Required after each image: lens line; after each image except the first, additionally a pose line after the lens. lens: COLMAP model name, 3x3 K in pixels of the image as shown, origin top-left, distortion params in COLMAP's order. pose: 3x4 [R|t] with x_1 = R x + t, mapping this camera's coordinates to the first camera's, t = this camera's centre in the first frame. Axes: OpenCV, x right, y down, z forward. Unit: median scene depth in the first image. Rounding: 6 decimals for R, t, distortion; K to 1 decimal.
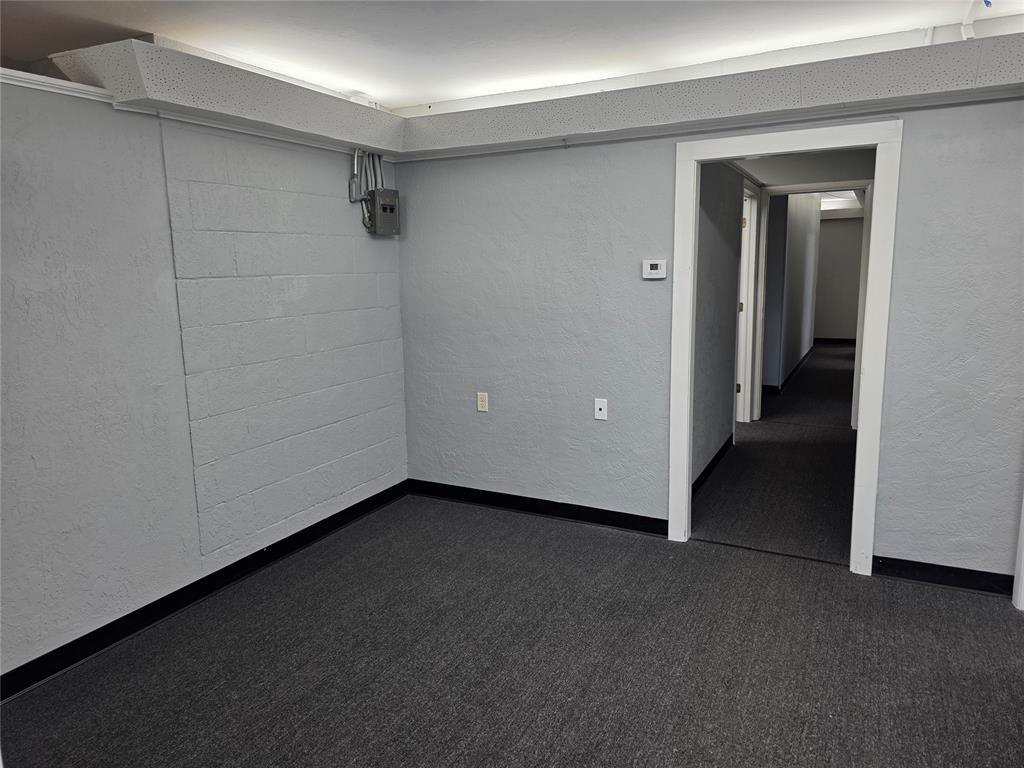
lens RADIAL K [[695.2, 0, 510.9], [0, 695.2, 379.3], [0, 0, 1]] dist [0.049585, -0.039383]
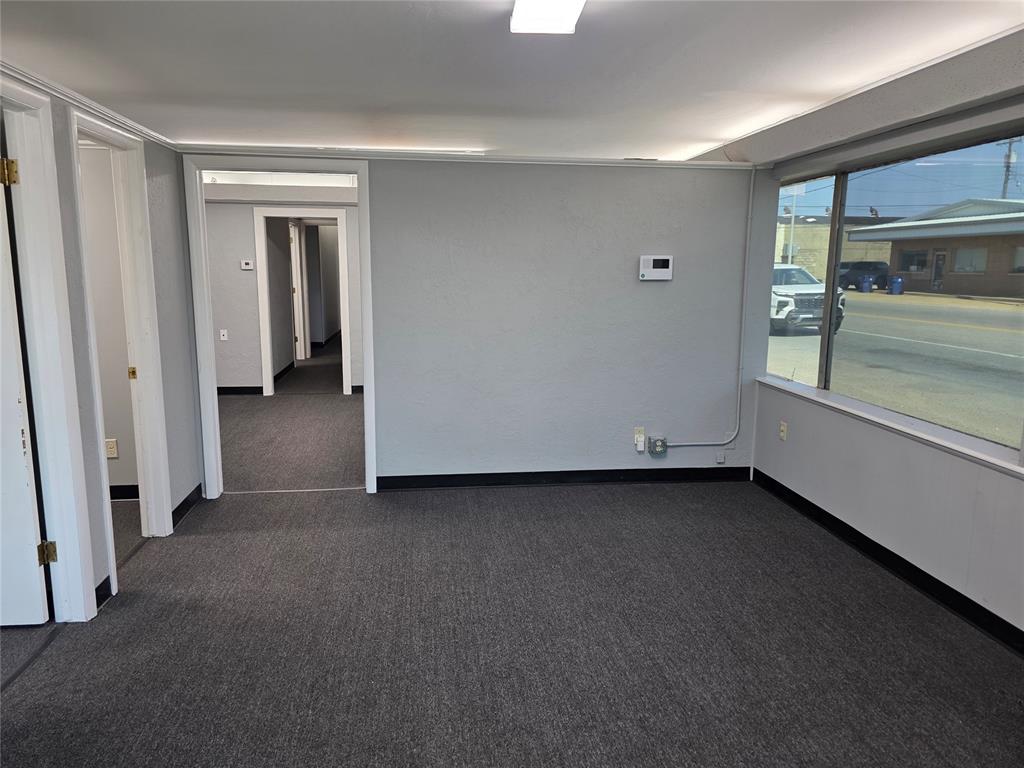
lens RADIAL K [[695.2, 0, 507.2], [0, 695.2, 381.8], [0, 0, 1]] dist [0.049585, -0.039383]
pose [[0.826572, -0.068745, 0.558617, -0.279728], [0.067913, 0.997443, 0.022260, 0.159542], [-0.558719, 0.019538, 0.829127, -0.942832]]
